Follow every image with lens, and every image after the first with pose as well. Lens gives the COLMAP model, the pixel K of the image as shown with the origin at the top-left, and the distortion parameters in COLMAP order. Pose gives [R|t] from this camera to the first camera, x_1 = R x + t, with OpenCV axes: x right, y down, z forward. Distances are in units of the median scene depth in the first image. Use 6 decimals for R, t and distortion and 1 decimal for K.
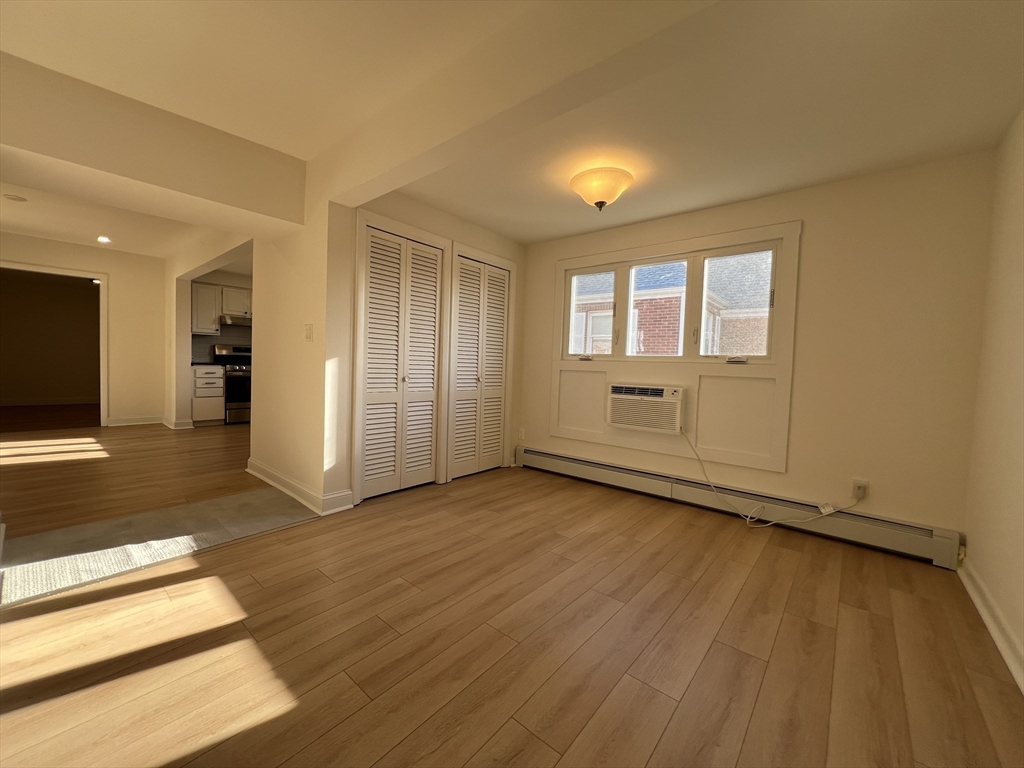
lens RADIAL K [[409.0, 0, 509.3], [0, 409.0, 382.3], [0, 0, 1]] dist [0.000458, 0.000298]
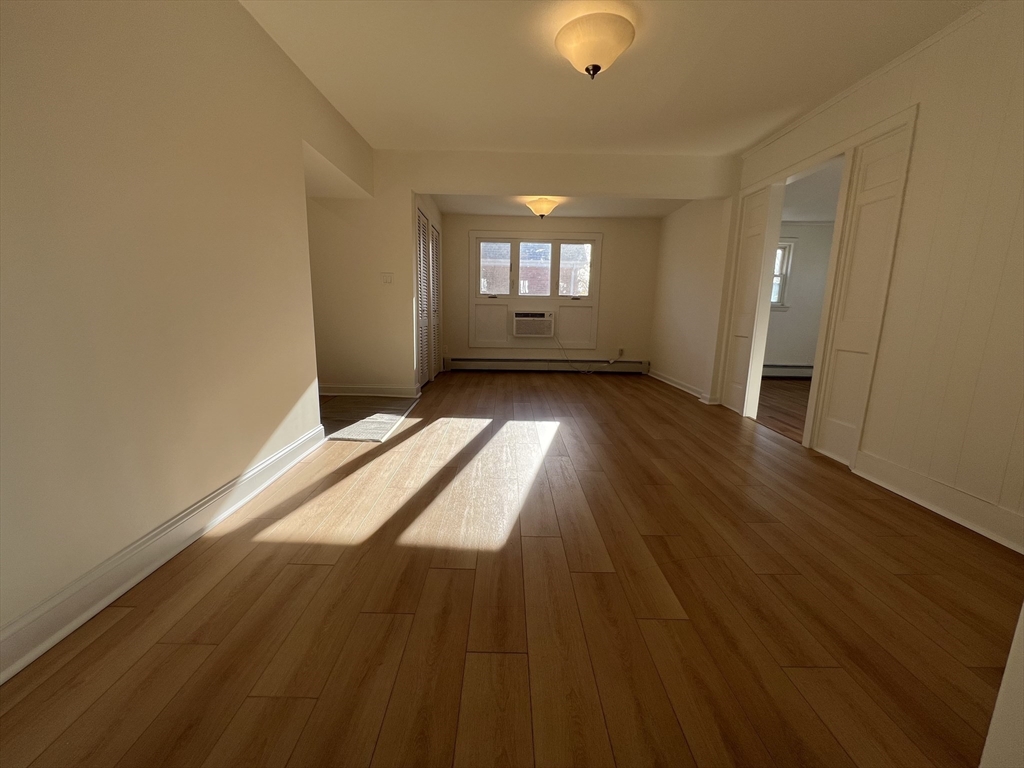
lens RADIAL K [[409.0, 0, 509.3], [0, 409.0, 382.3], [0, 0, 1]] dist [0.000458, 0.000298]
pose [[0.757770, -0.133073, 0.638809, -1.088065], [0.033784, 0.985672, 0.165255, 0.013404], [-0.651647, -0.103643, 0.751408, -0.377781]]
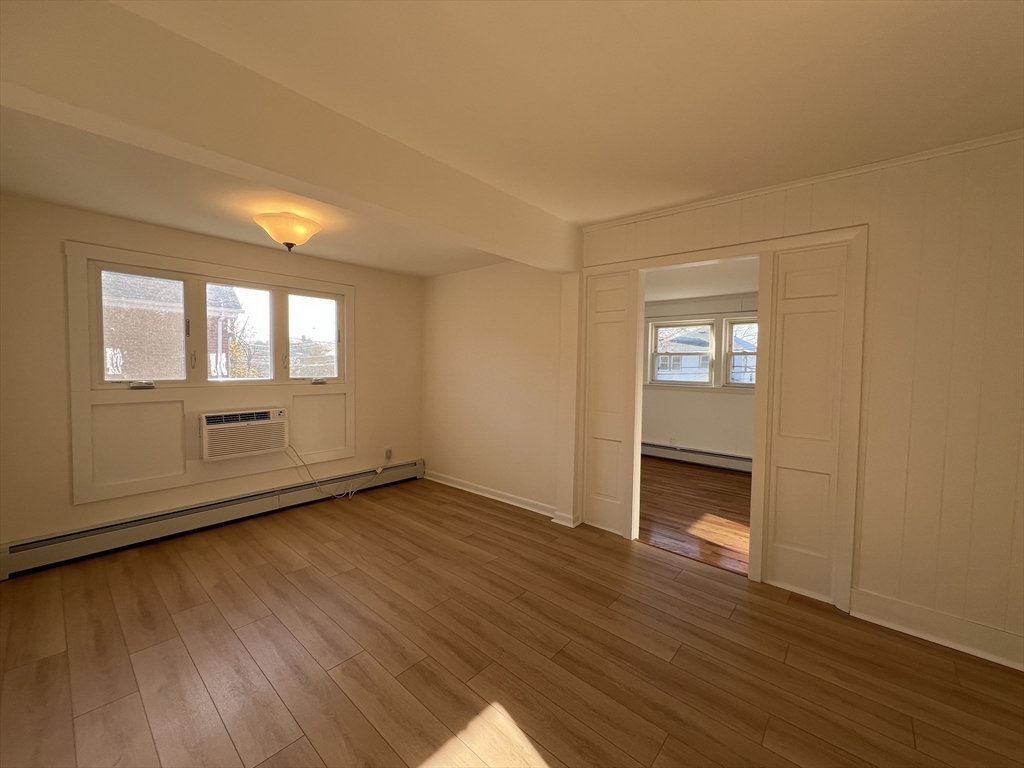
lens RADIAL K [[409.0, 0, 509.3], [0, 409.0, 382.3], [0, 0, 1]] dist [0.000458, 0.000298]
pose [[0.015380, -0.076976, 0.996914, -0.733511], [0.029394, 0.996636, 0.076501, -0.134403], [-0.999450, 0.028127, 0.017591, 0.385990]]
